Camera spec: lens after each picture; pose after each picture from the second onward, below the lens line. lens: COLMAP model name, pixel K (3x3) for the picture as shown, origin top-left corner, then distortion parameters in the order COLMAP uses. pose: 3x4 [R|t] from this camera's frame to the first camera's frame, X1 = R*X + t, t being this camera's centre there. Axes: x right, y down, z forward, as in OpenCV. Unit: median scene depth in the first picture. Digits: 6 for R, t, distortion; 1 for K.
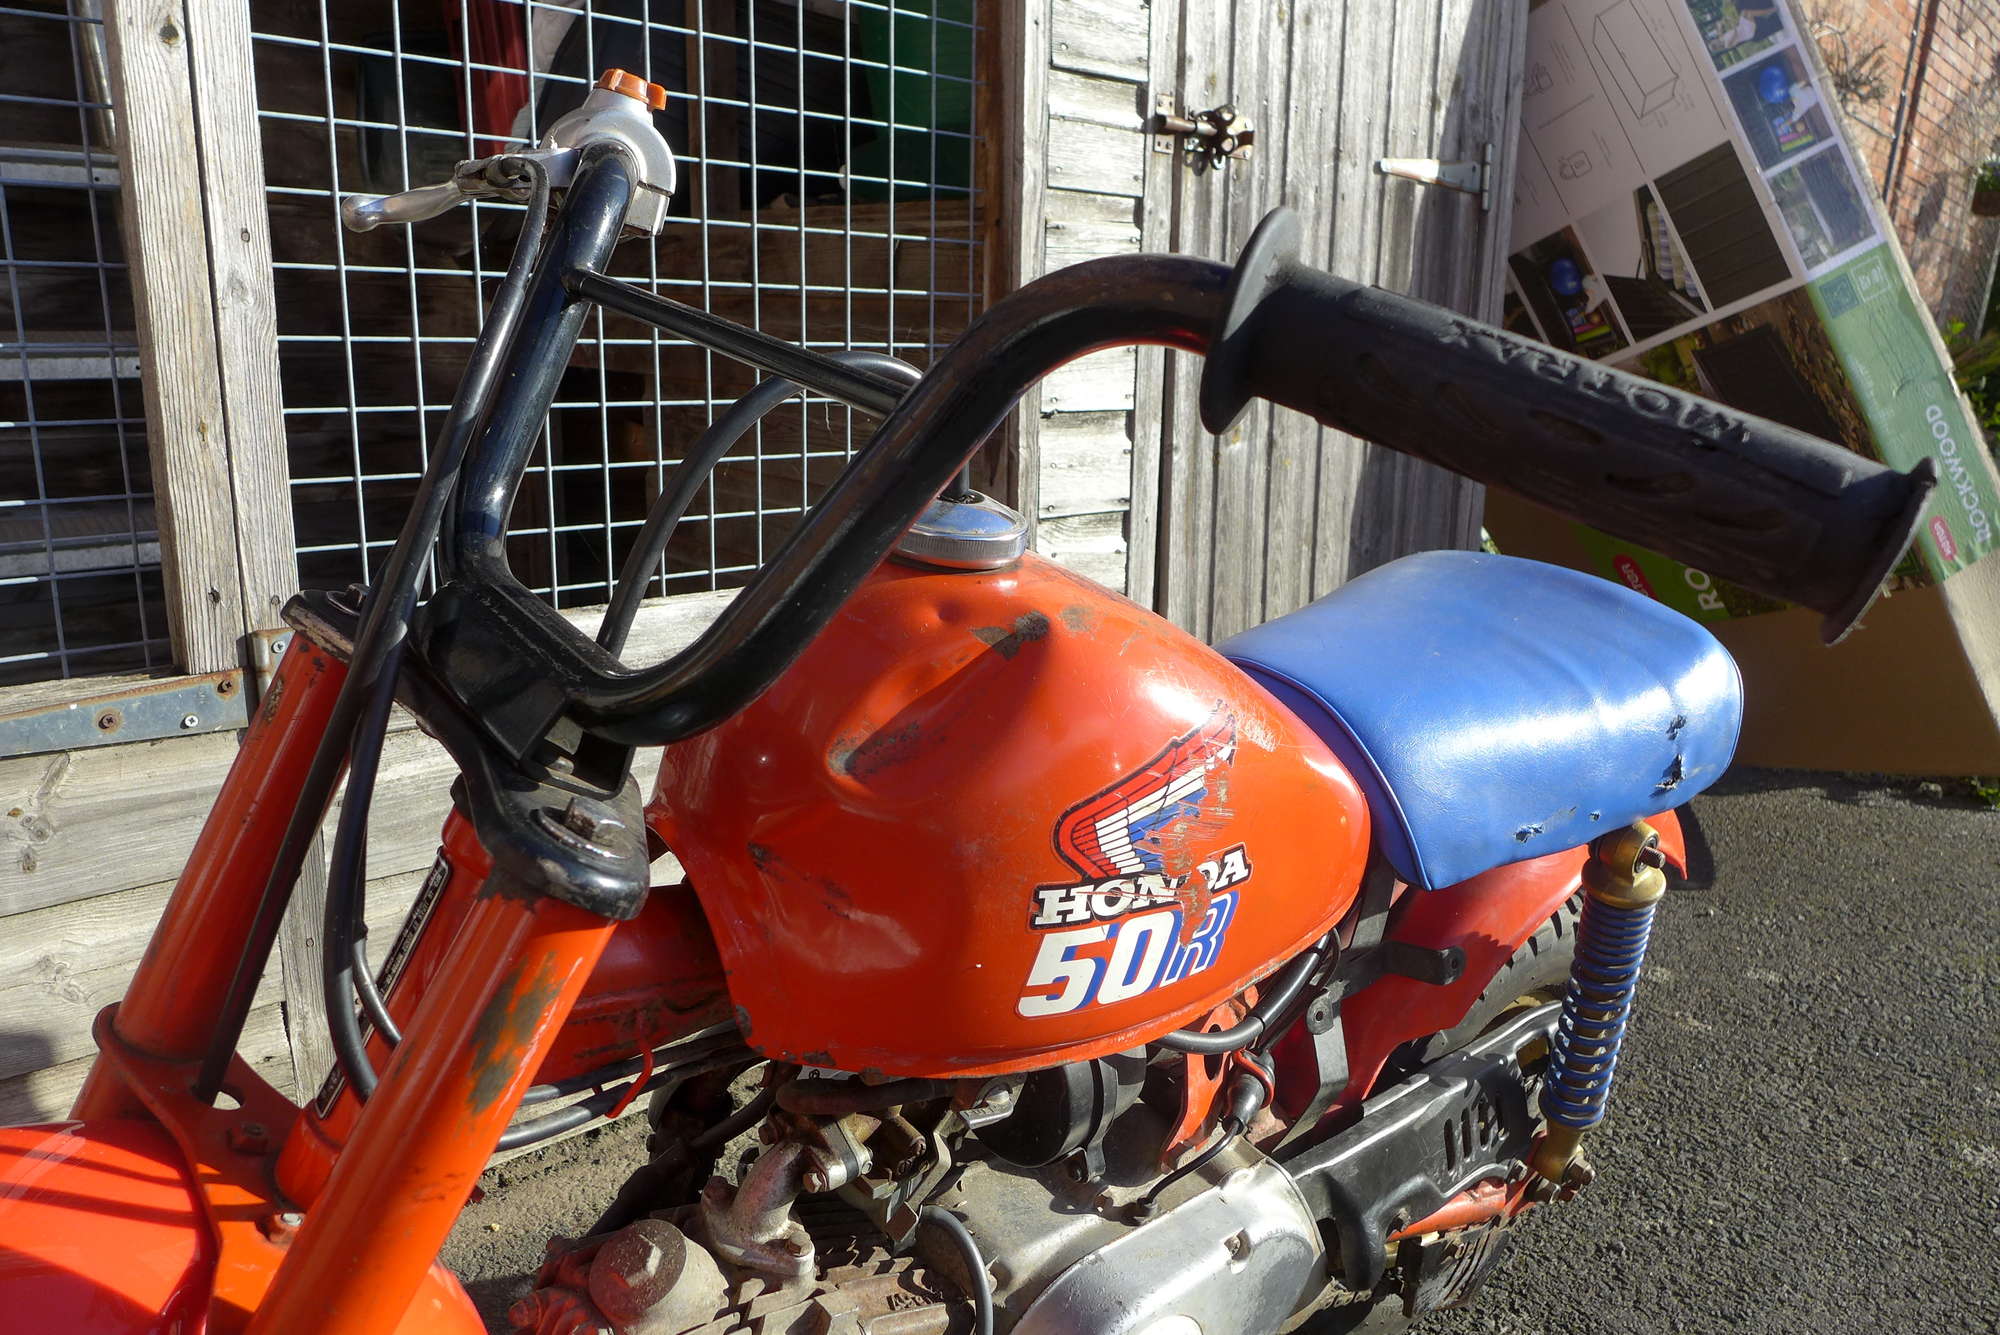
lens RADIAL K [[1383.6, 0, 973.5], [0, 1383.6, 653.2], [0, 0, 1]] dist [-0.053285, 0.015247]
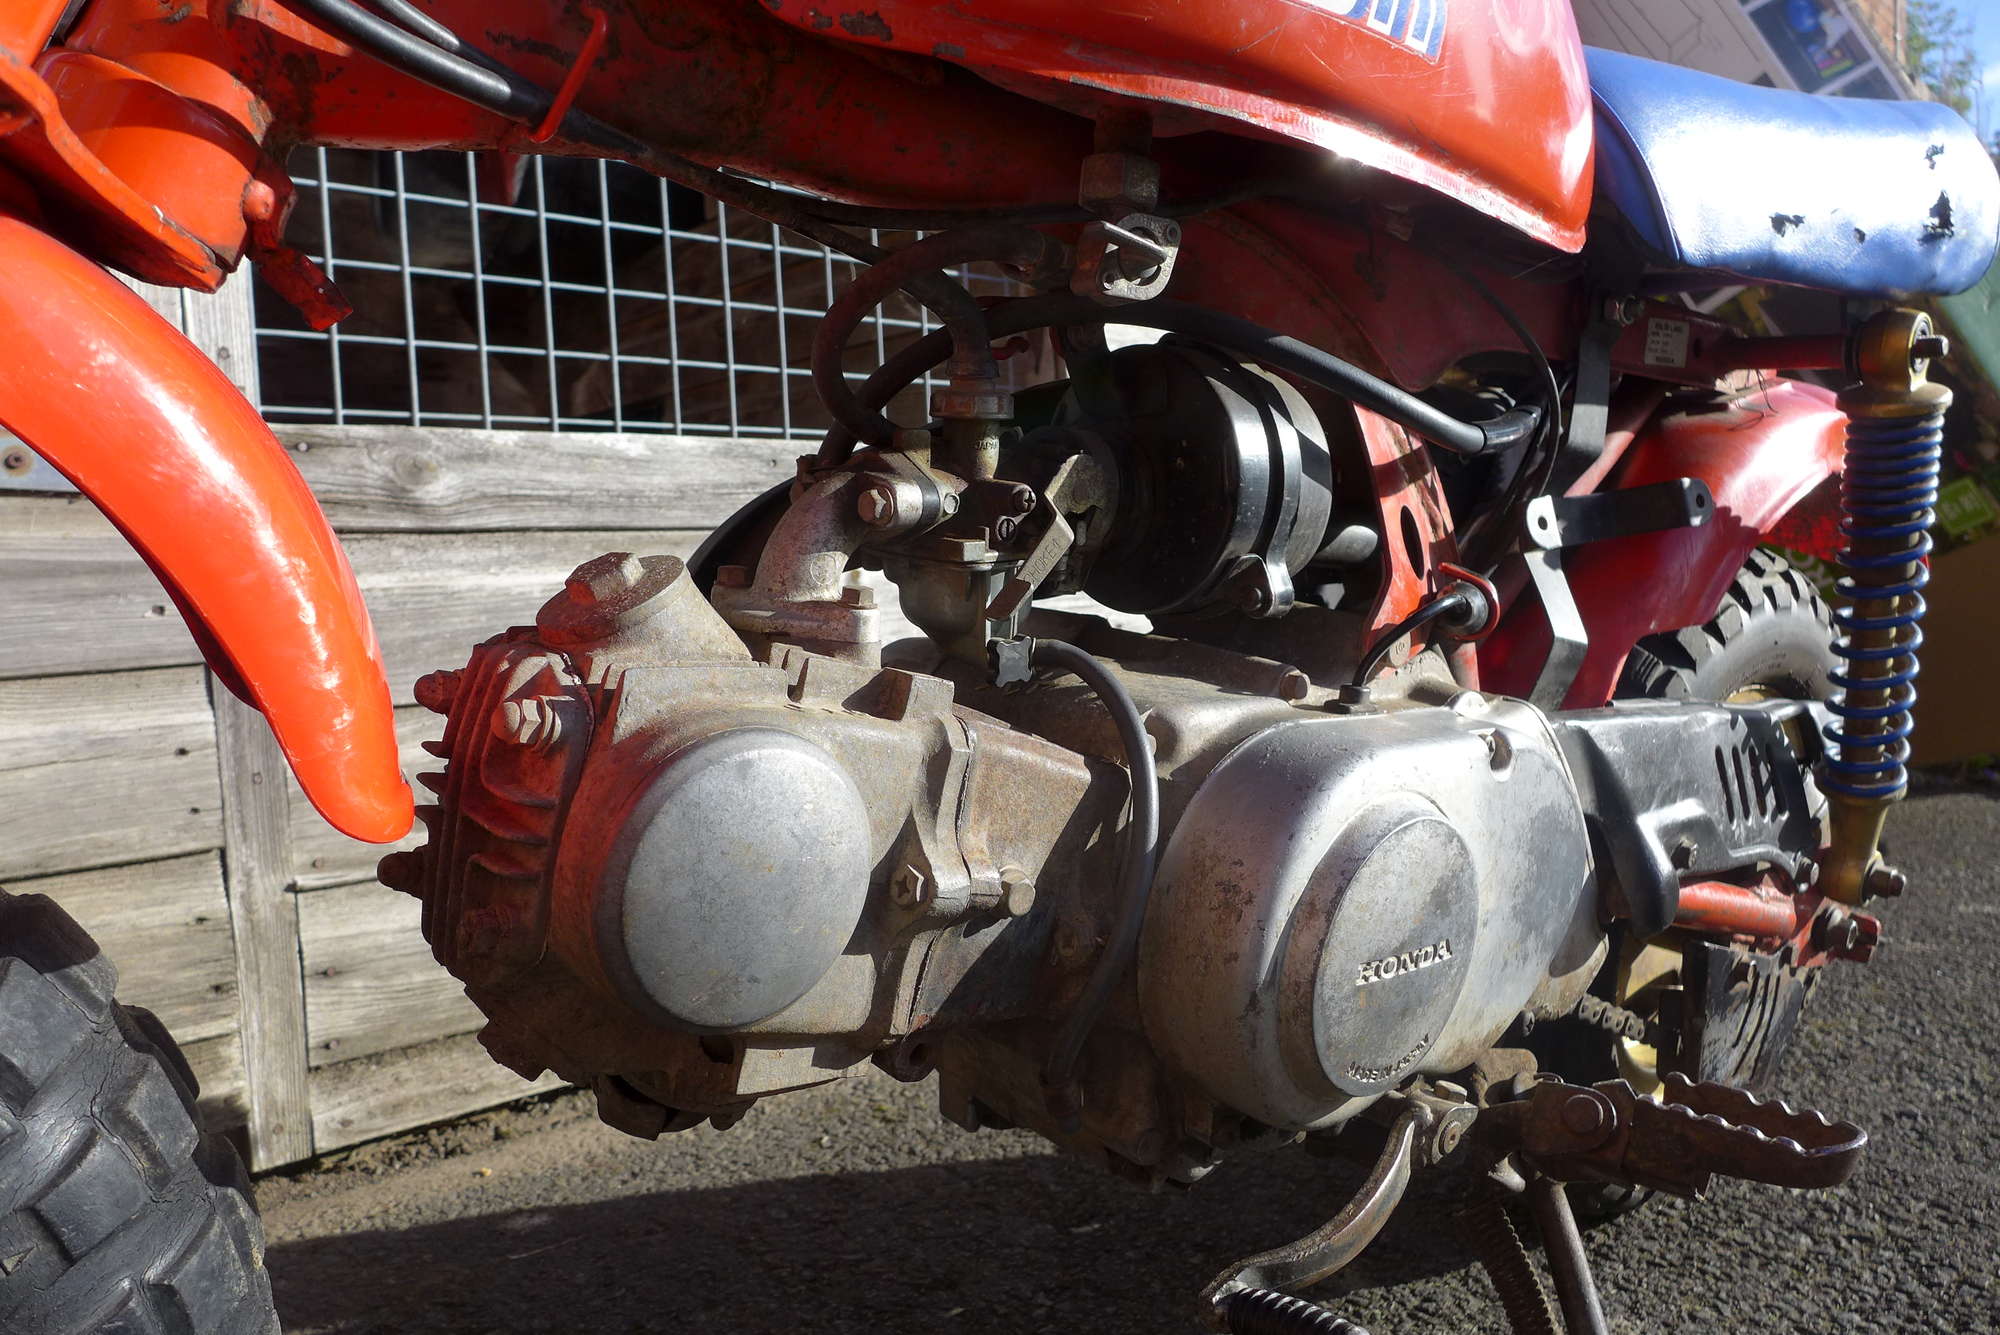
lens RADIAL K [[1383.6, 0, 966.5], [0, 1383.6, 665.0], [0, 0, 1]] dist [-0.053285, 0.015247]
pose [[0.997125, -0.071531, -0.024997, -0.022826], [0.066145, 0.982631, -0.173381, 0.218918], [0.036965, 0.171229, 0.984537, 0.132680]]
